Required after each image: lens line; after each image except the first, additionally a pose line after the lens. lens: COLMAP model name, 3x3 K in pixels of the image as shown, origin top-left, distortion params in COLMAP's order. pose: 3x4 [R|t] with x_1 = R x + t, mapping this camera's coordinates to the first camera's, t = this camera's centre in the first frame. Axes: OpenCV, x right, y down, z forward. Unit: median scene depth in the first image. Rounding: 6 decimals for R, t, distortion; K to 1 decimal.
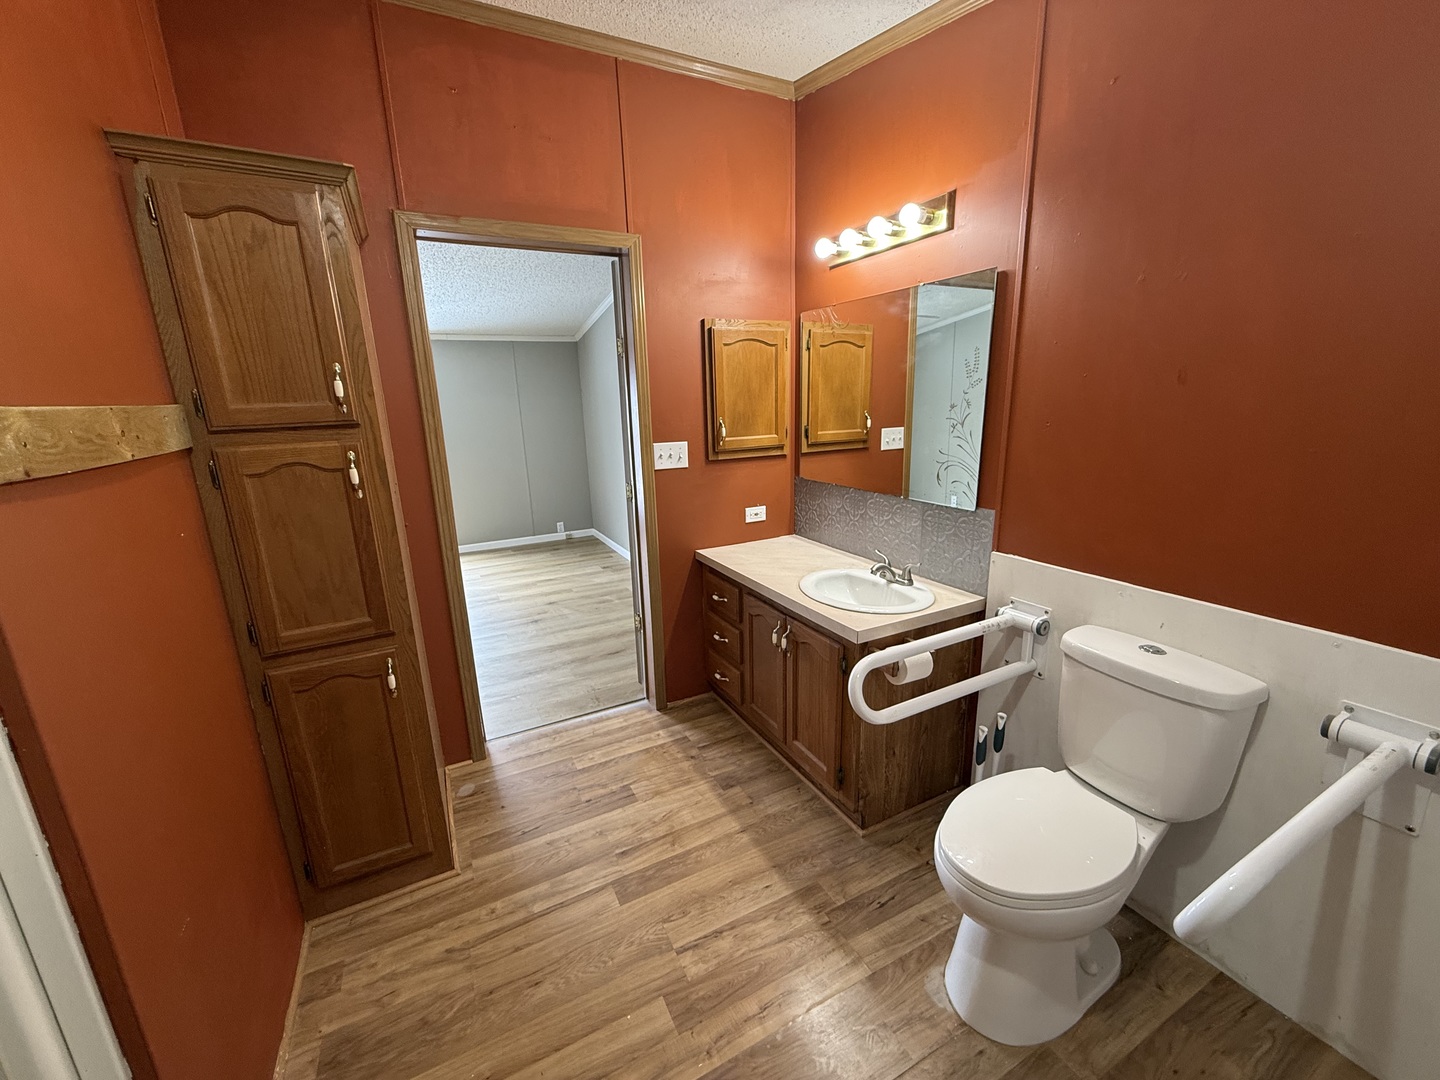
lens RADIAL K [[571.4, 0, 716.3], [0, 571.4, 540.0], [0, 0, 1]] dist [-0.001761, -0.000041]
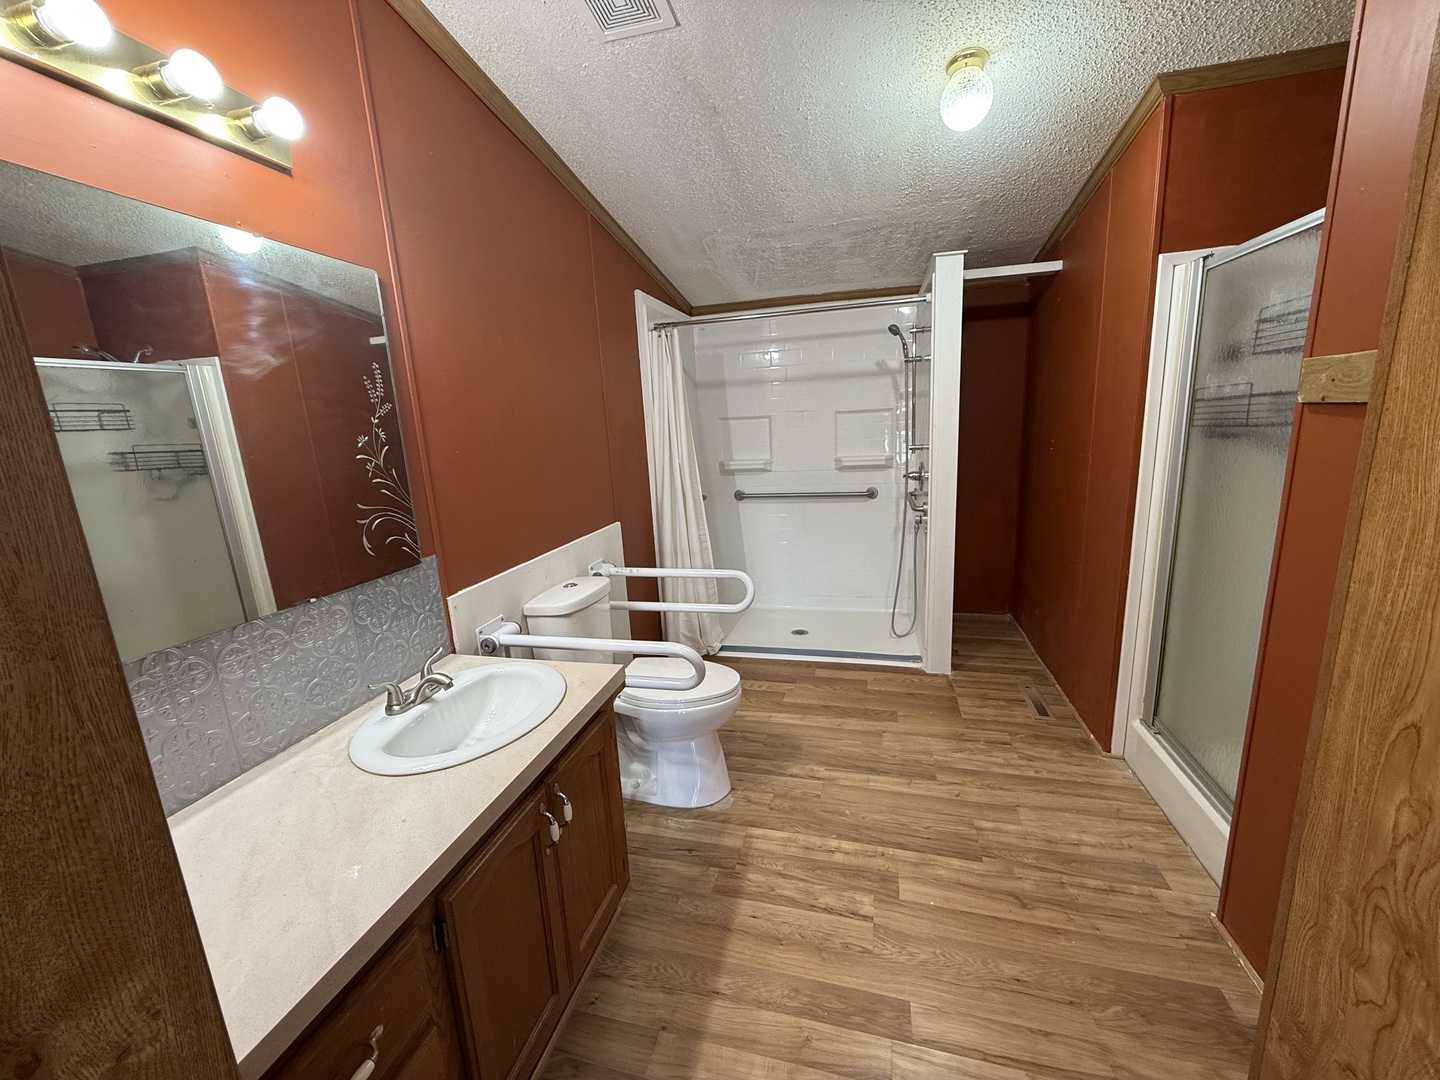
lens RADIAL K [[571.4, 0, 716.1], [0, 571.4, 539.3], [0, 0, 1]] dist [-0.001761, -0.000041]
pose [[-0.737162, -0.071845, 0.671886, -0.471605], [0.231598, 0.907240, 0.351110, -0.316327], [-0.634787, 0.414433, -0.652143, 1.455756]]
